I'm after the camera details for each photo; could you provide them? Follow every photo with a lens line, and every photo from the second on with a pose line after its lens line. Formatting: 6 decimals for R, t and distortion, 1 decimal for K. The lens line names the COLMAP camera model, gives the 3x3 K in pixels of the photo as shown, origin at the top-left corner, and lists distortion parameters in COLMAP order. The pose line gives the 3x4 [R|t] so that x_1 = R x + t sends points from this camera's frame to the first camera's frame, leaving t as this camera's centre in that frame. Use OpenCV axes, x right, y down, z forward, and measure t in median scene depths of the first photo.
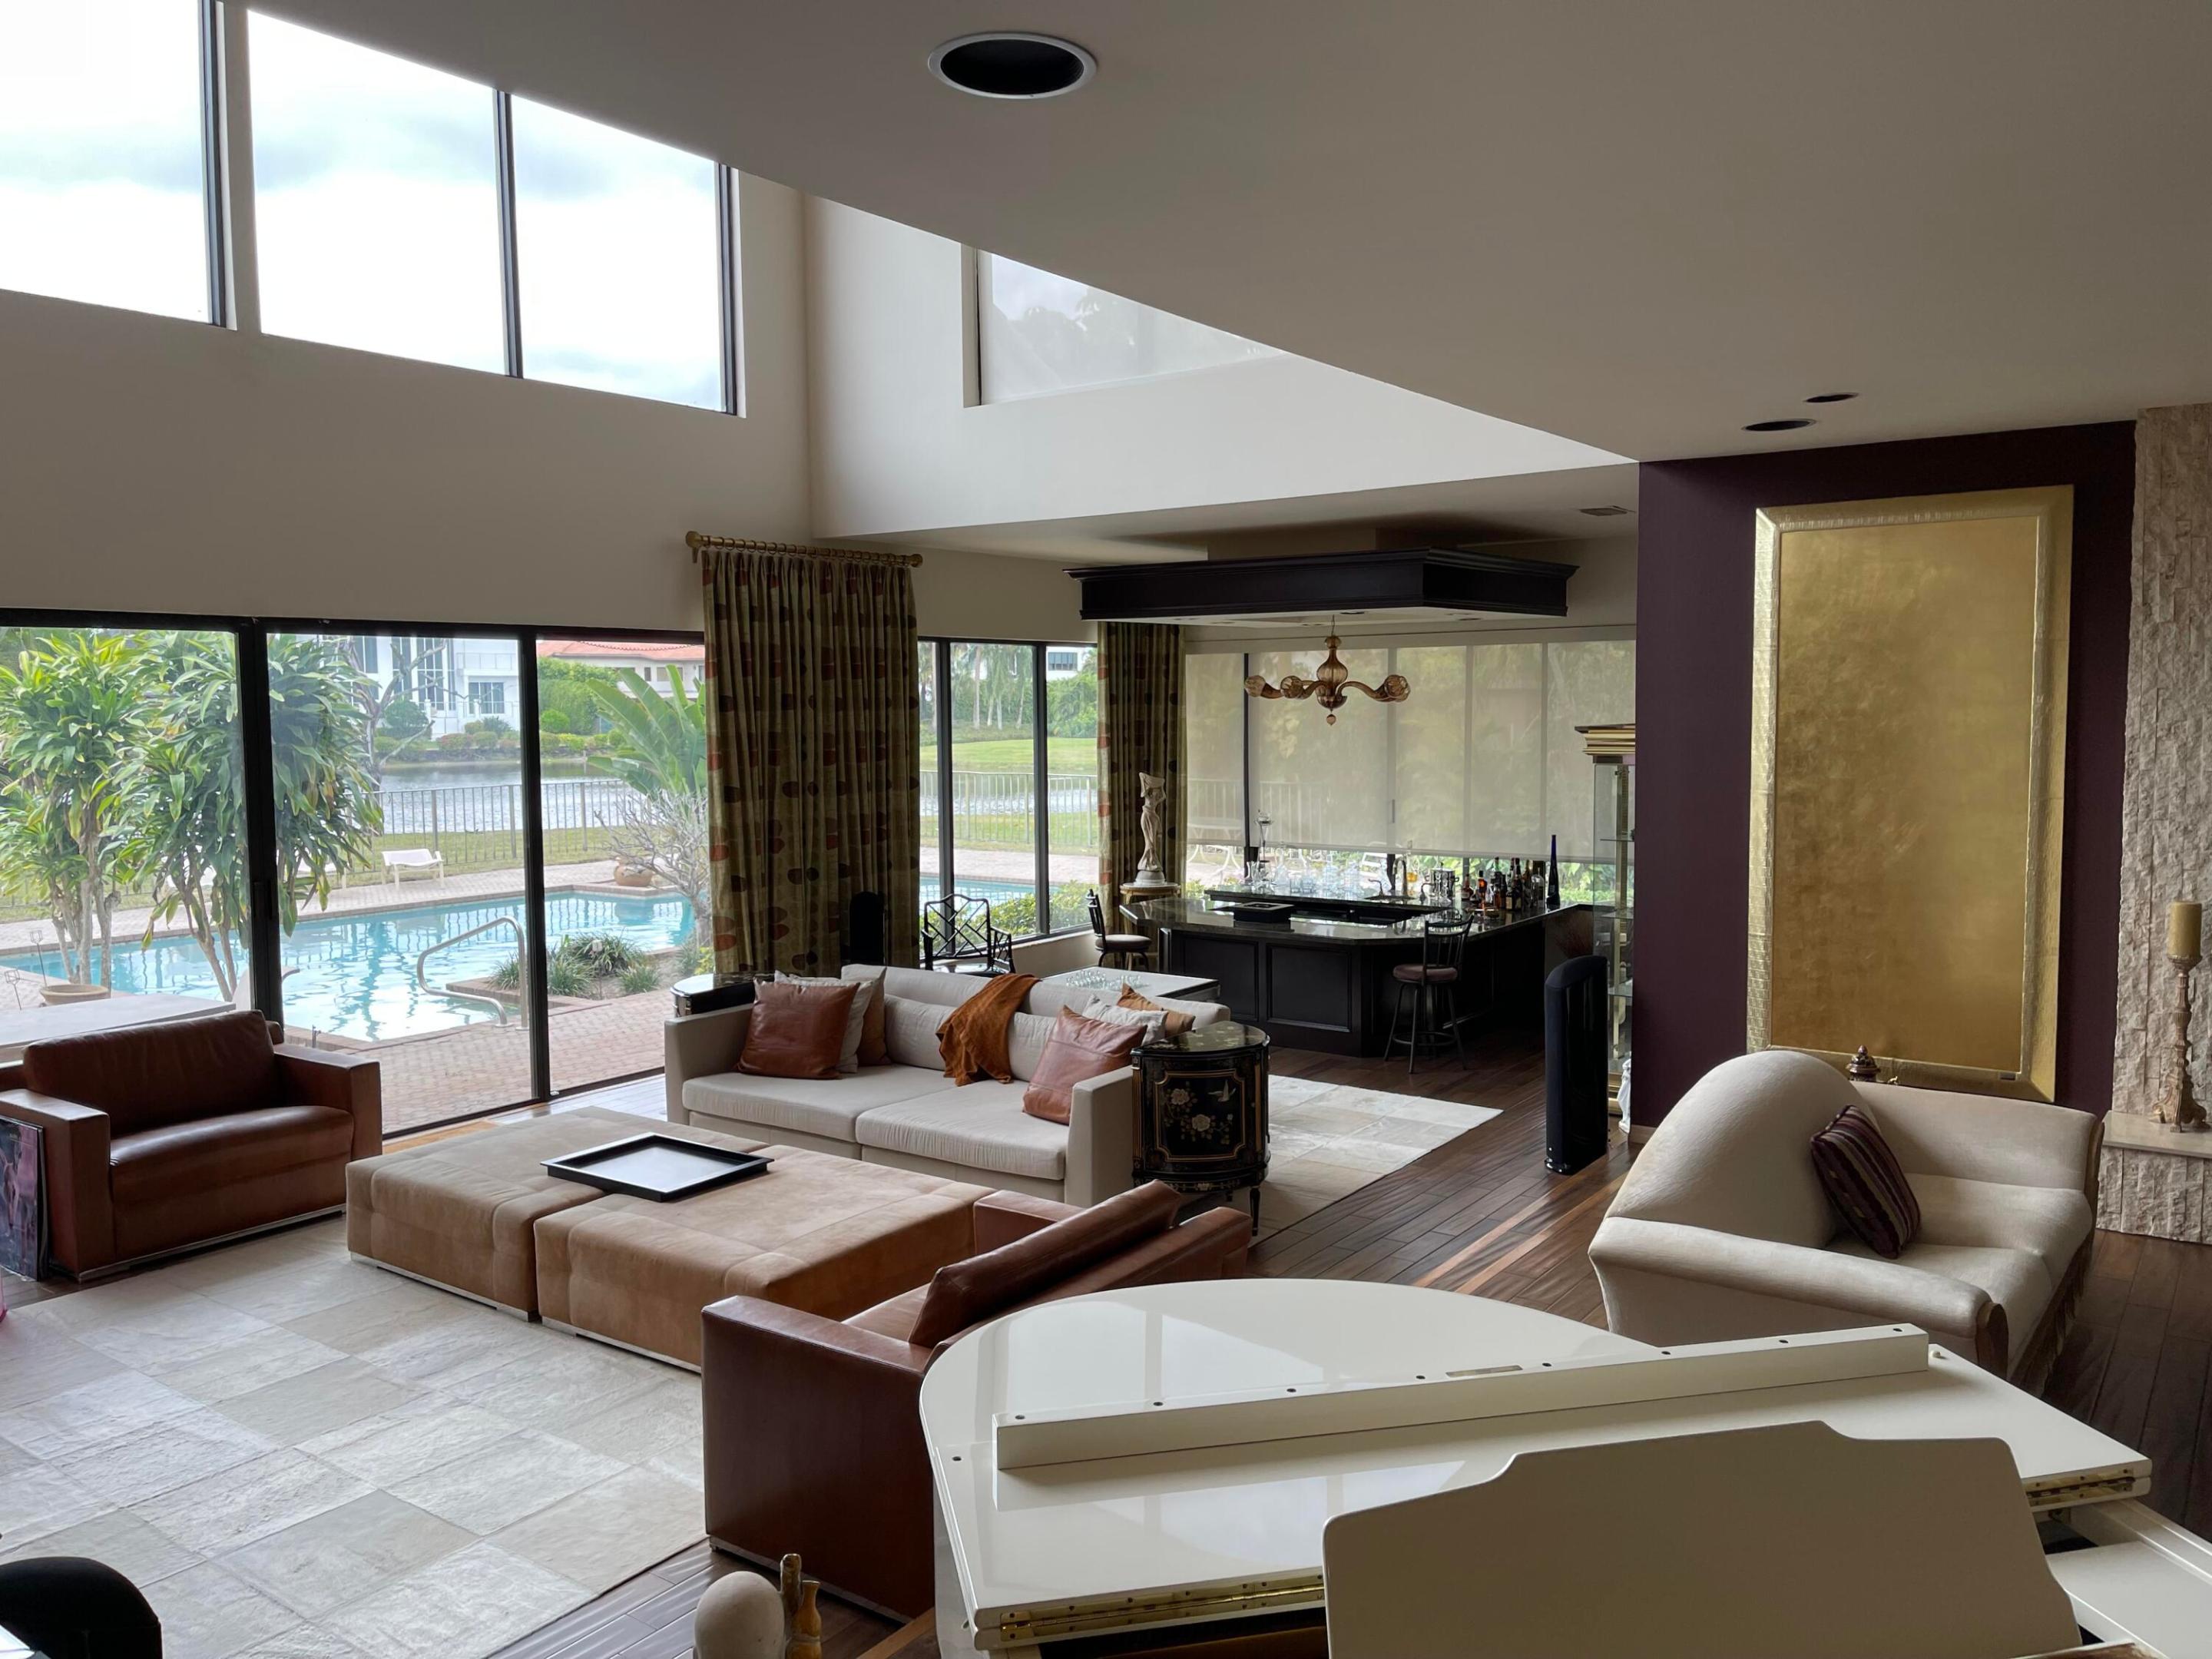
lens RADIAL K [[1679.0, 0, 1105.0], [0, 1679.0, 822.5], [0, 0, 1]] dist [0.041727, -0.044837]
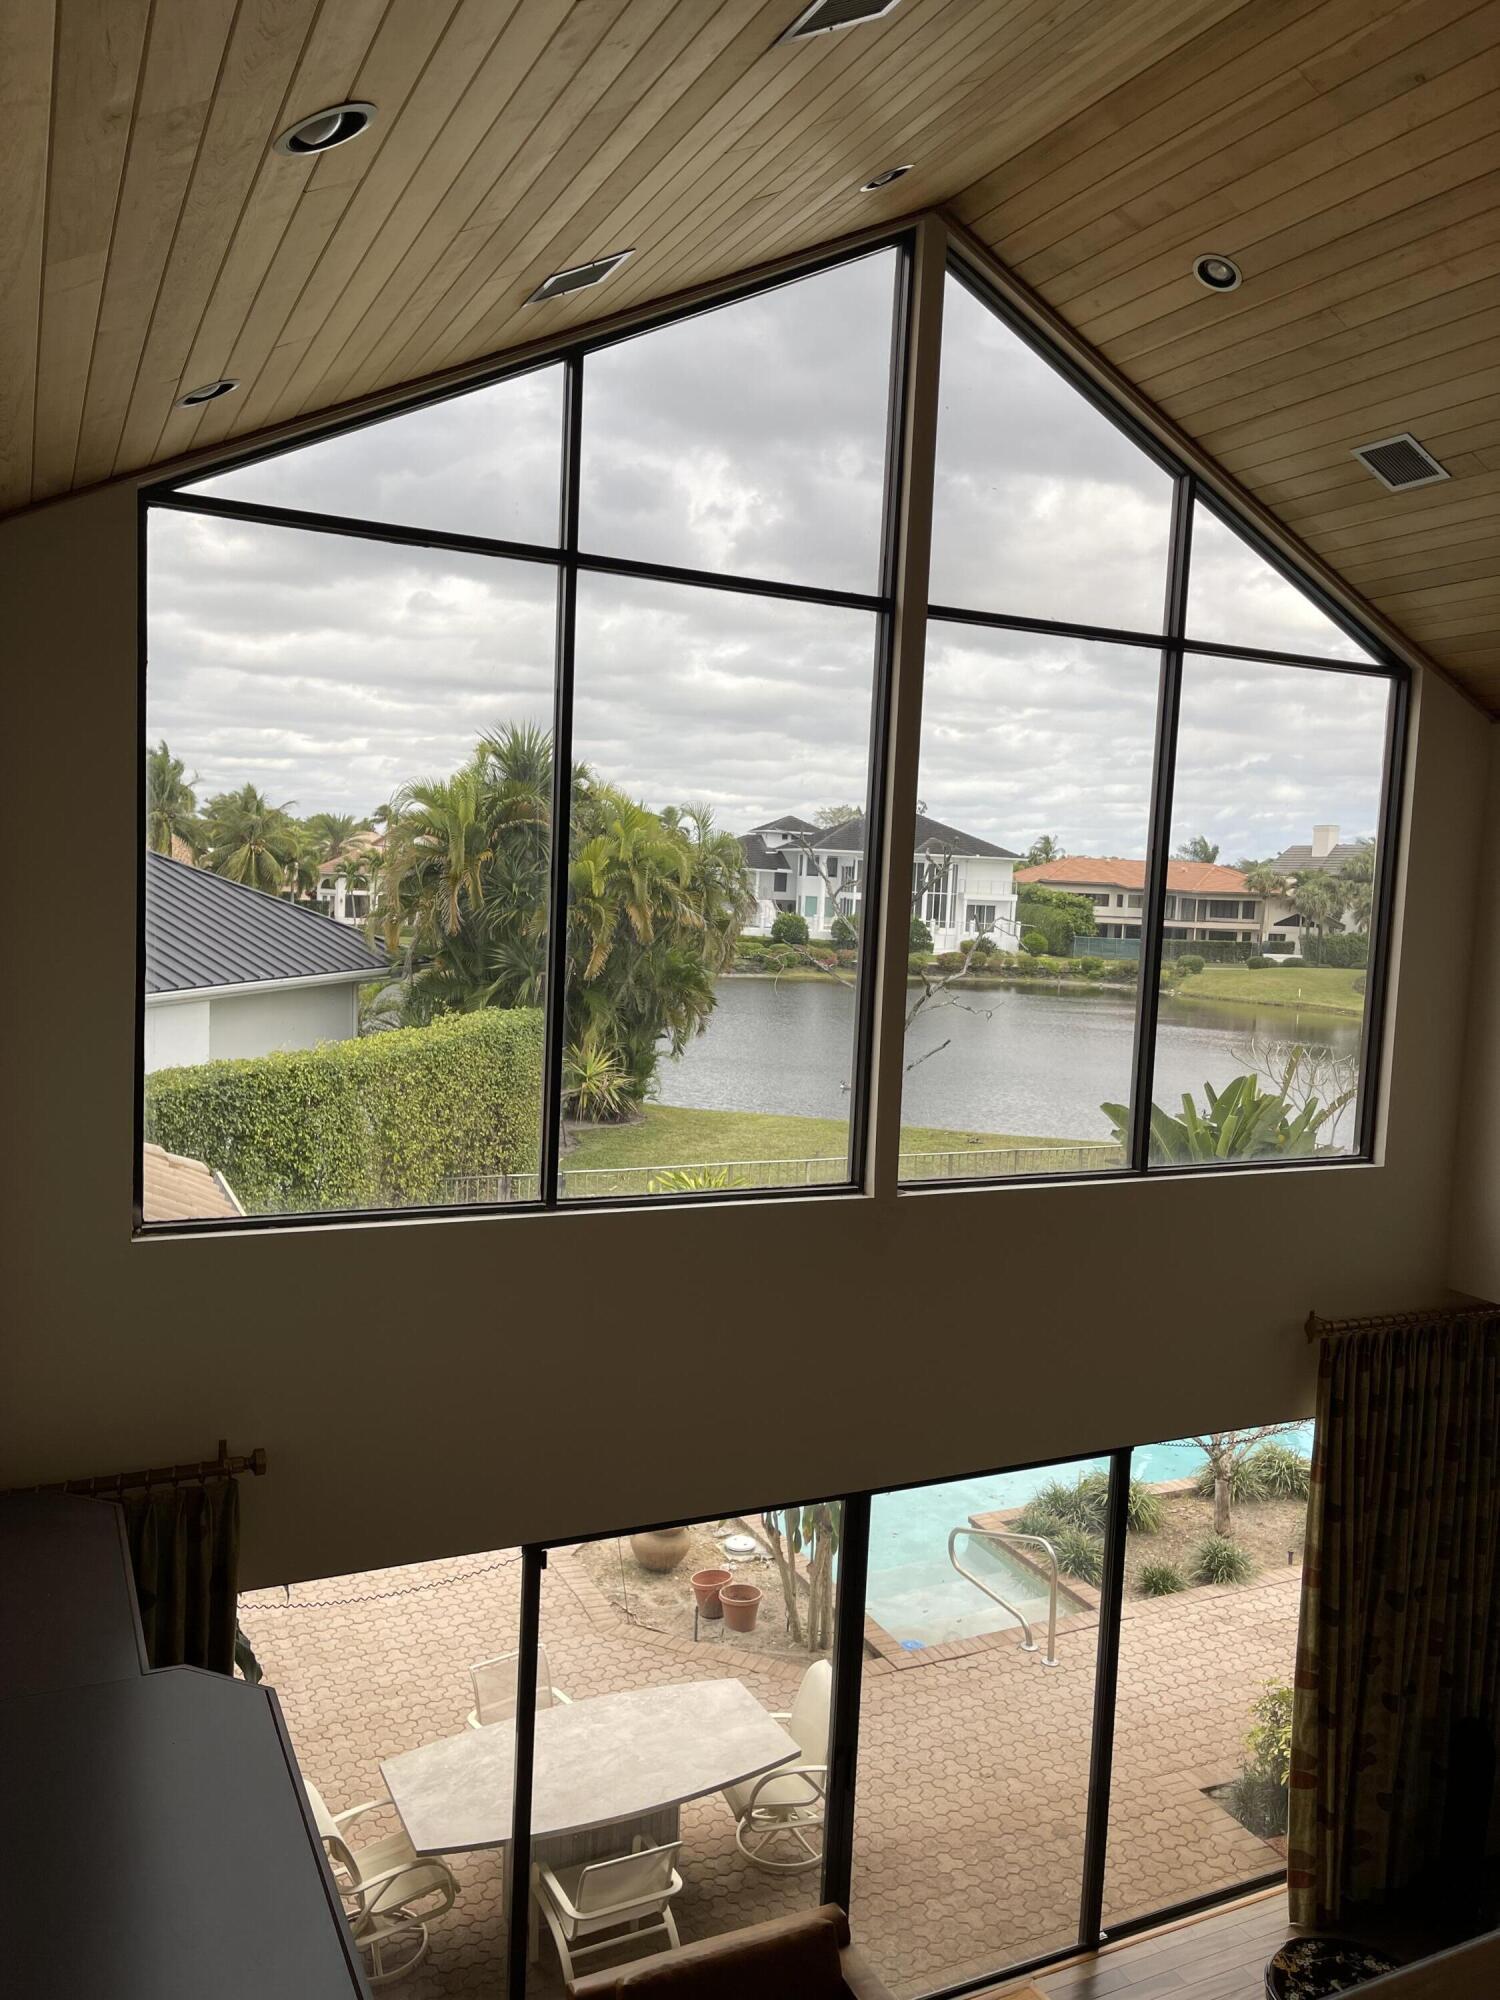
lens RADIAL K [[1518.1, 0, 759.6], [0, 1518.1, 993.9], [0, 0, 1]] dist [0.041727, -0.044837]
pose [[0.880629, 0.089649, -0.465248, -0.134071], [-0.091395, 0.995636, 0.018855, -0.300970], [0.464908, 0.025917, 0.884980, 0.155960]]
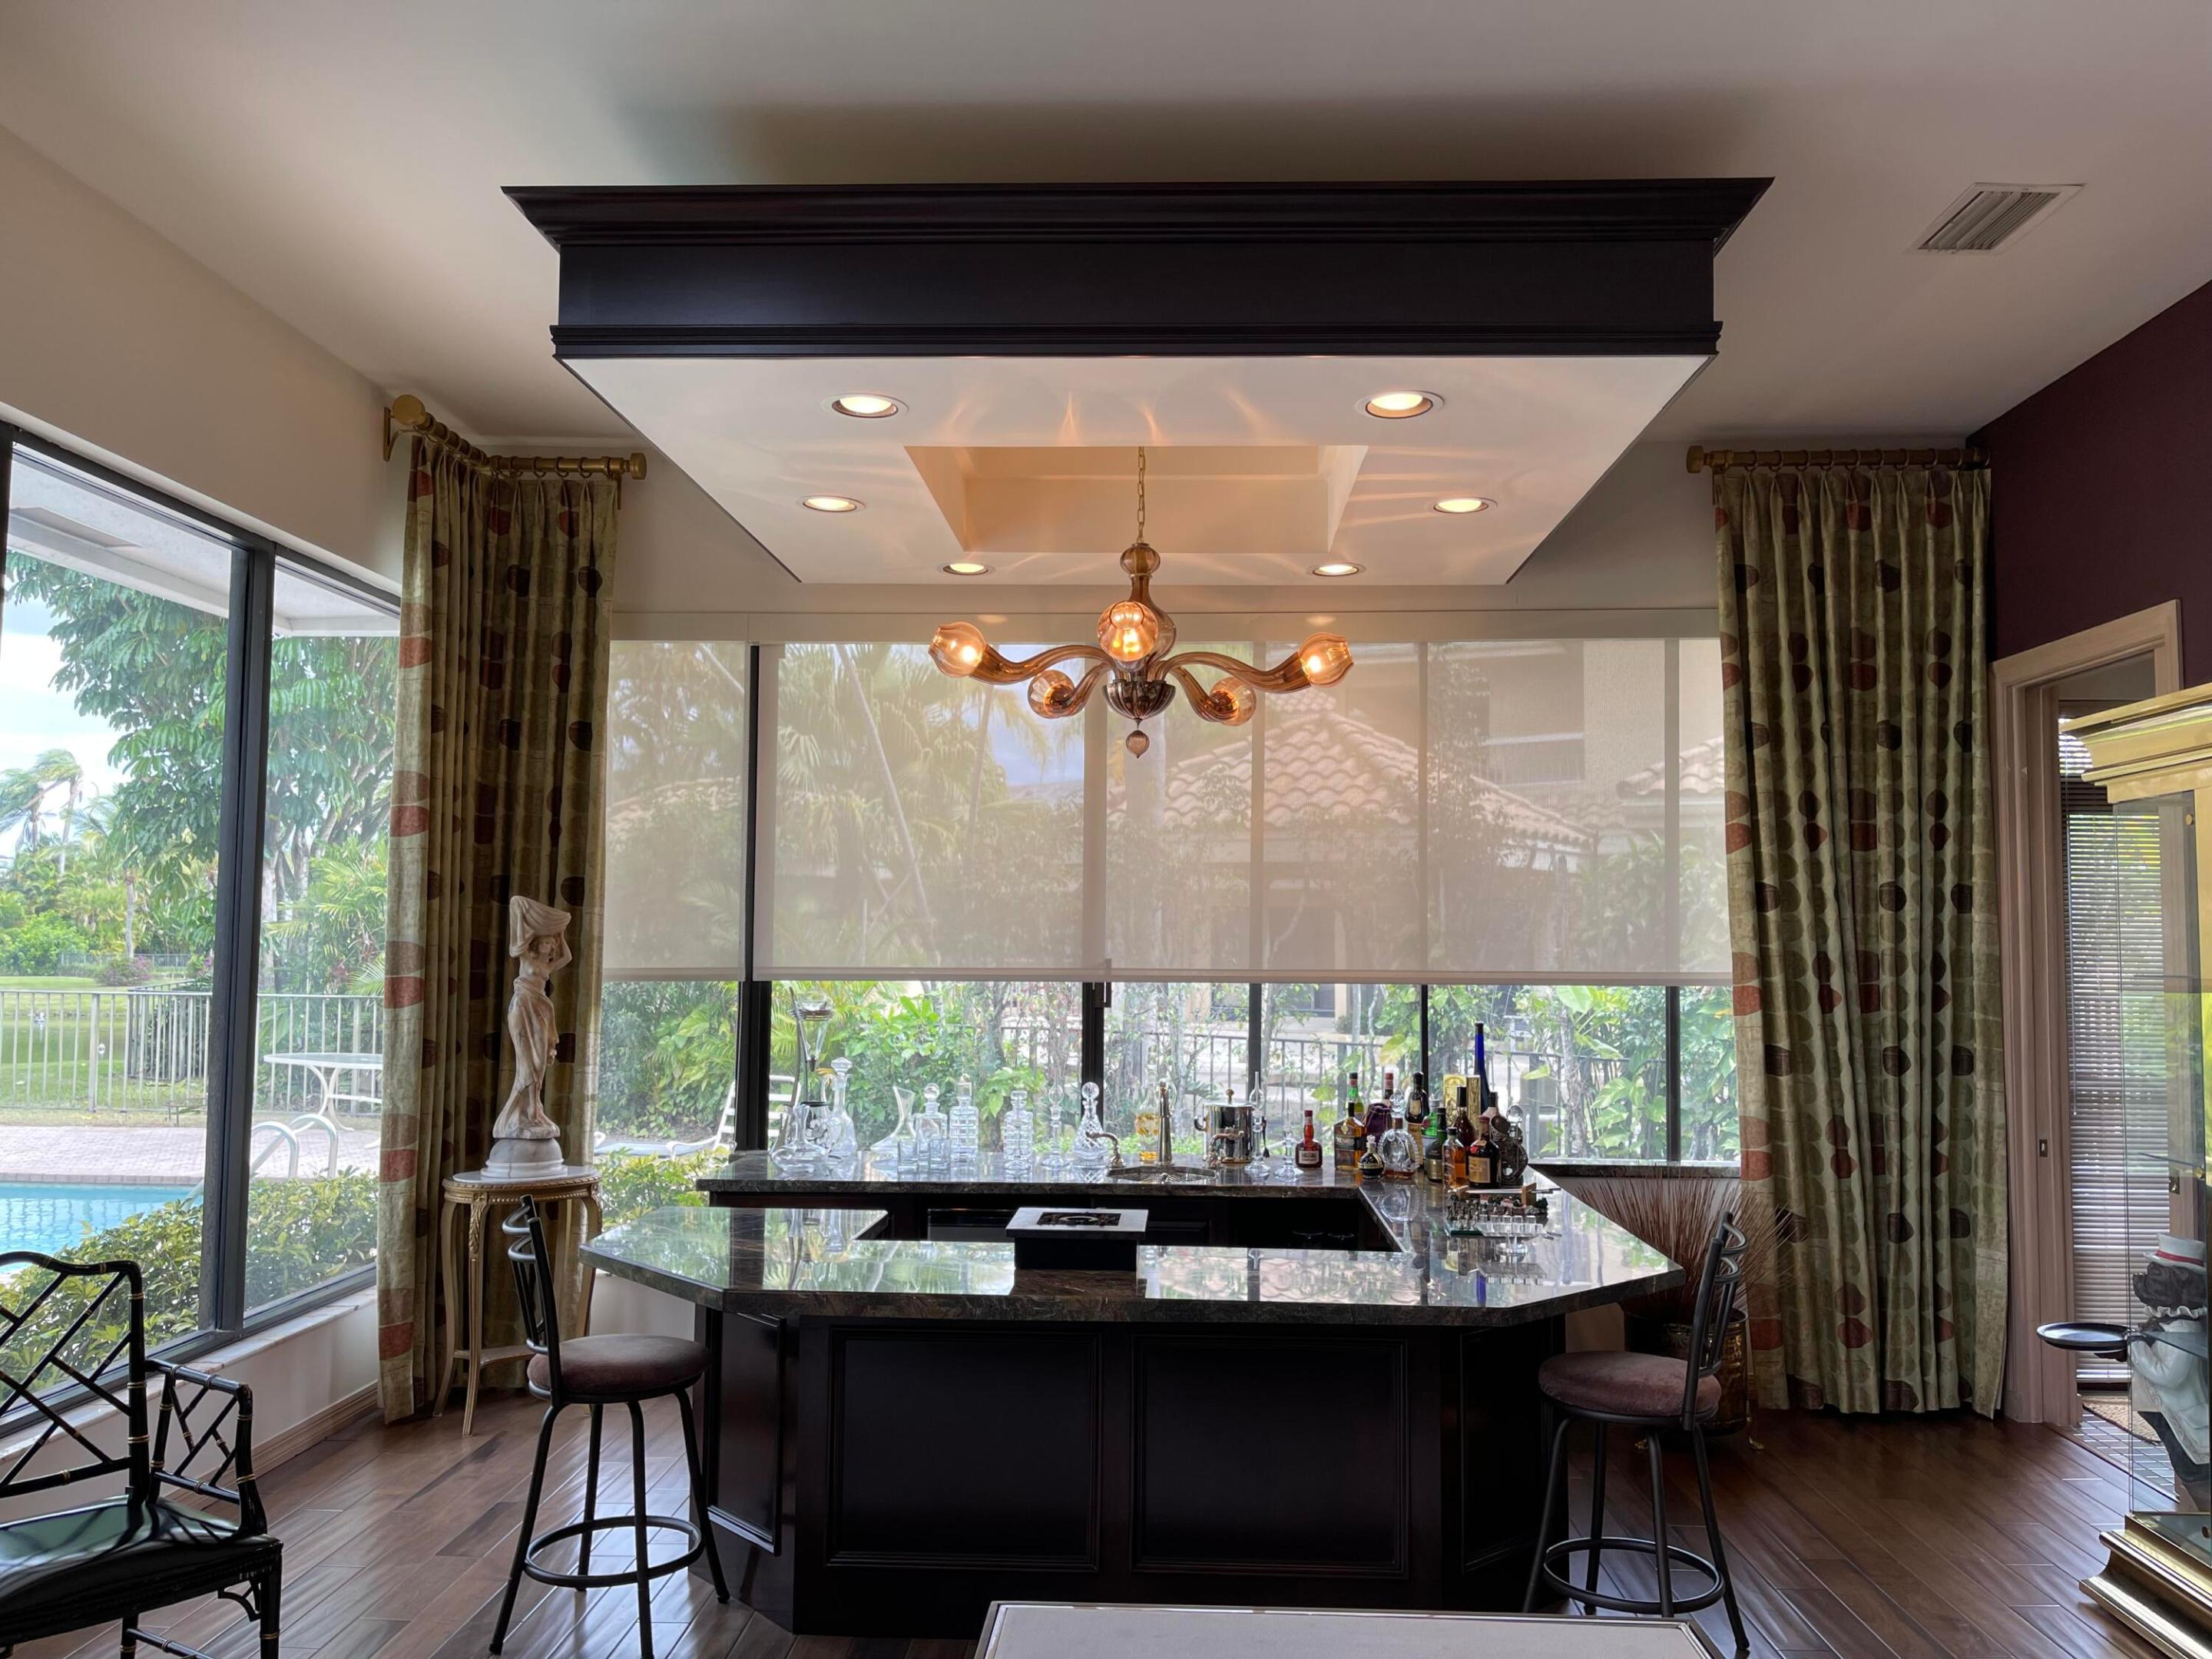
lens RADIAL K [[1679.0, 0, 1106.2], [0, 1679.0, 834.6], [0, 0, 1]] dist [0.041727, -0.044837]
pose [[0.835757, 0.055317, 0.546306, -0.101845], [0.022510, 0.990625, -0.134744, 0.017024], [-0.548638, 0.124911, 0.826677, 0.708028]]
